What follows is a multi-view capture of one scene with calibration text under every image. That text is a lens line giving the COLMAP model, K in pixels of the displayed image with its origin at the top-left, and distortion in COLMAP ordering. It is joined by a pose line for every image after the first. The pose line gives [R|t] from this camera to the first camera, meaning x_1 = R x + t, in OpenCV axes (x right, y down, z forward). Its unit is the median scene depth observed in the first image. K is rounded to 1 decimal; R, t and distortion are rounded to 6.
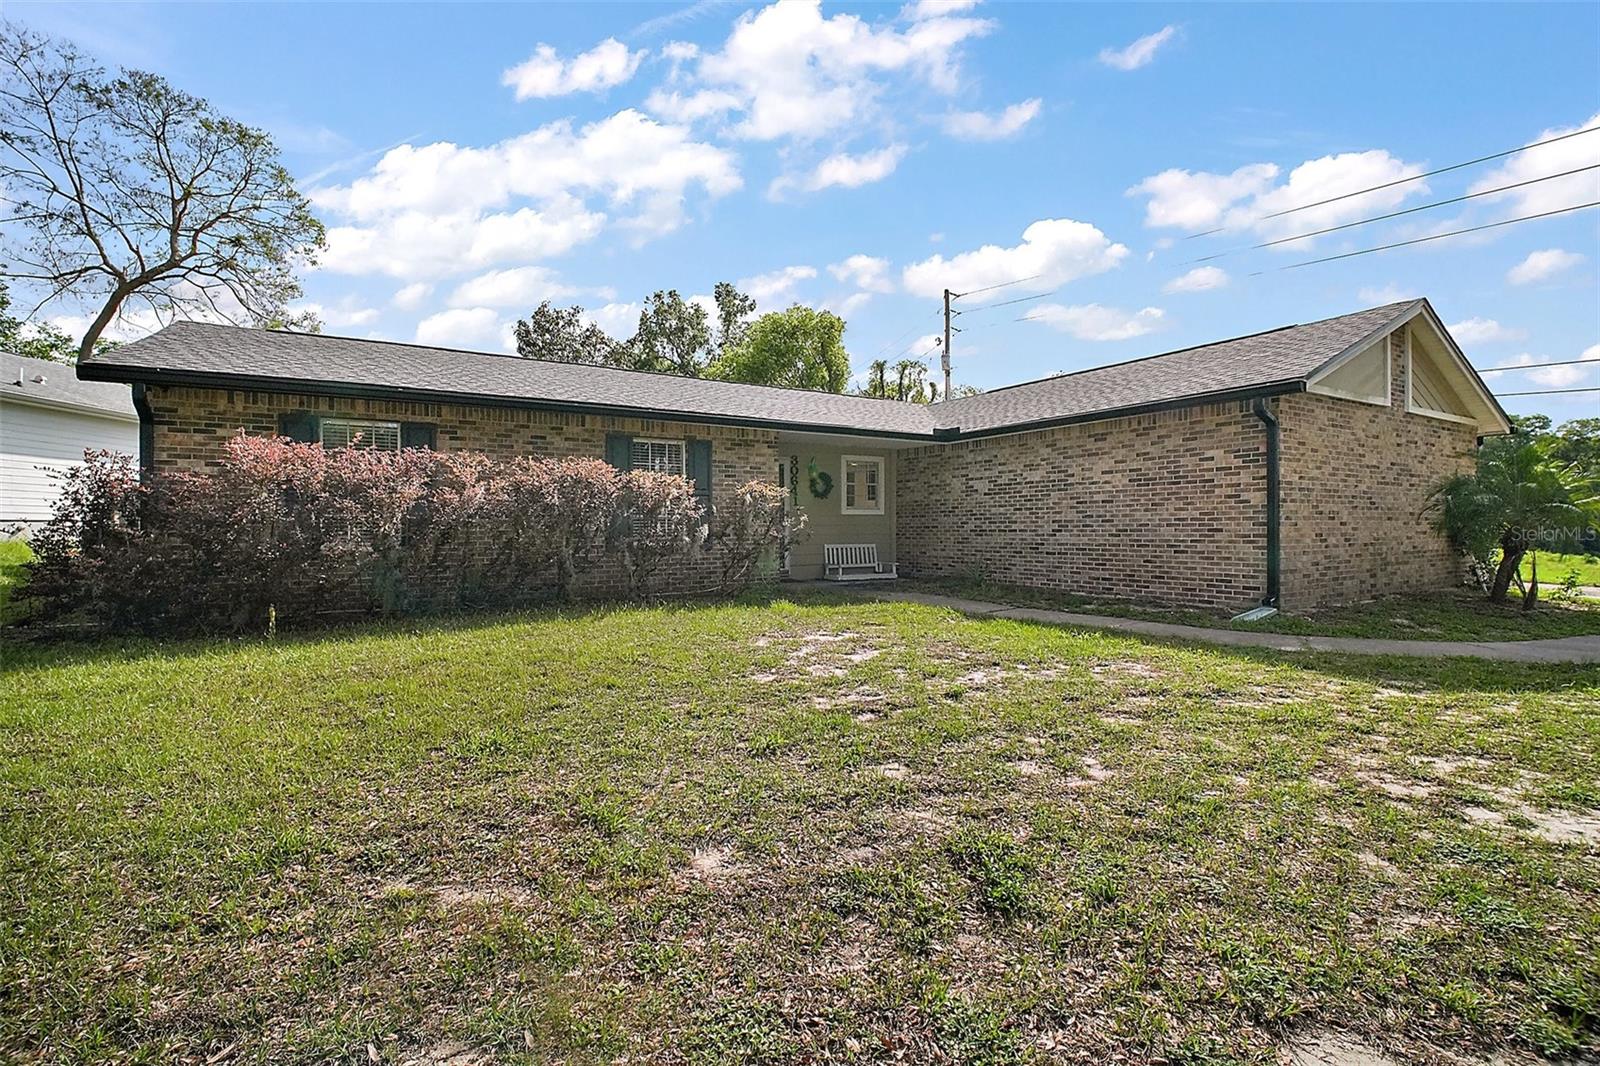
lens RADIAL K [[738.0, 0, 792.6], [0, 738.0, 516.4], [0, 0, 1]] dist [0.000883, -0.006191]
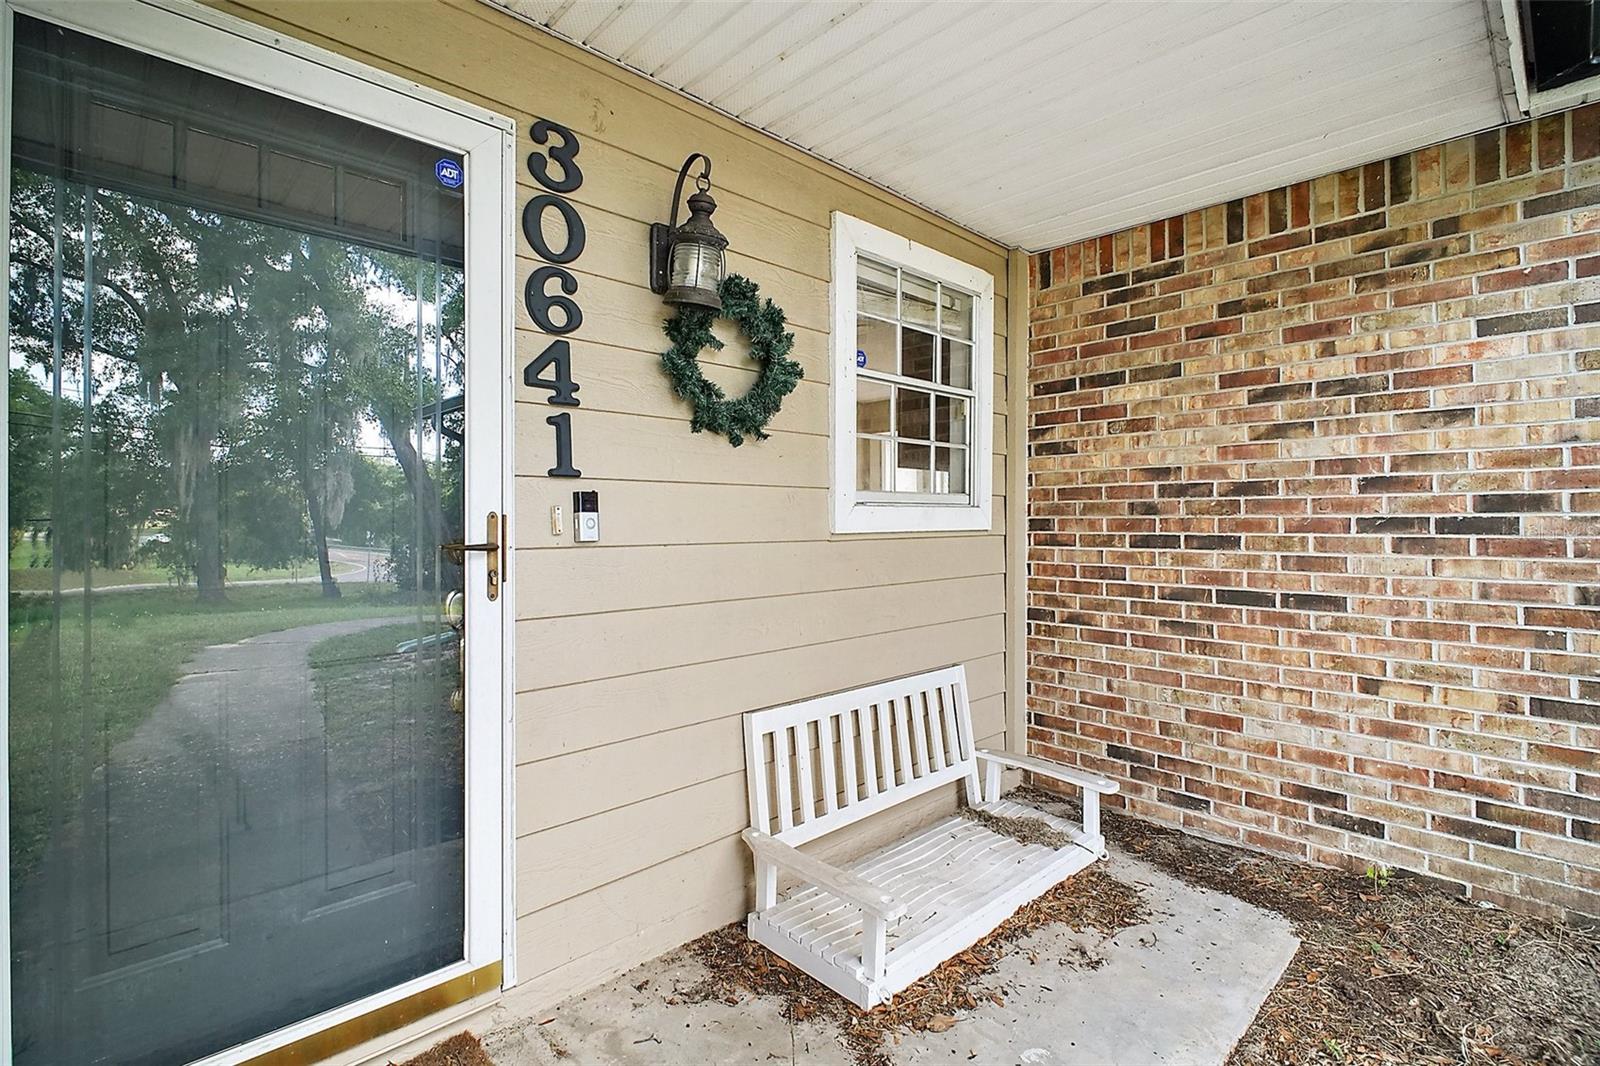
lens RADIAL K [[738.0, 0, 792.6], [0, 738.0, 516.4], [0, 0, 1]] dist [0.000883, -0.006191]
pose [[0.978121, 0.005392, 0.207966, 0.017539], [-0.007215, 0.999942, 0.008007, -0.008453], [-0.207911, -0.009332, 0.978103, 0.825950]]
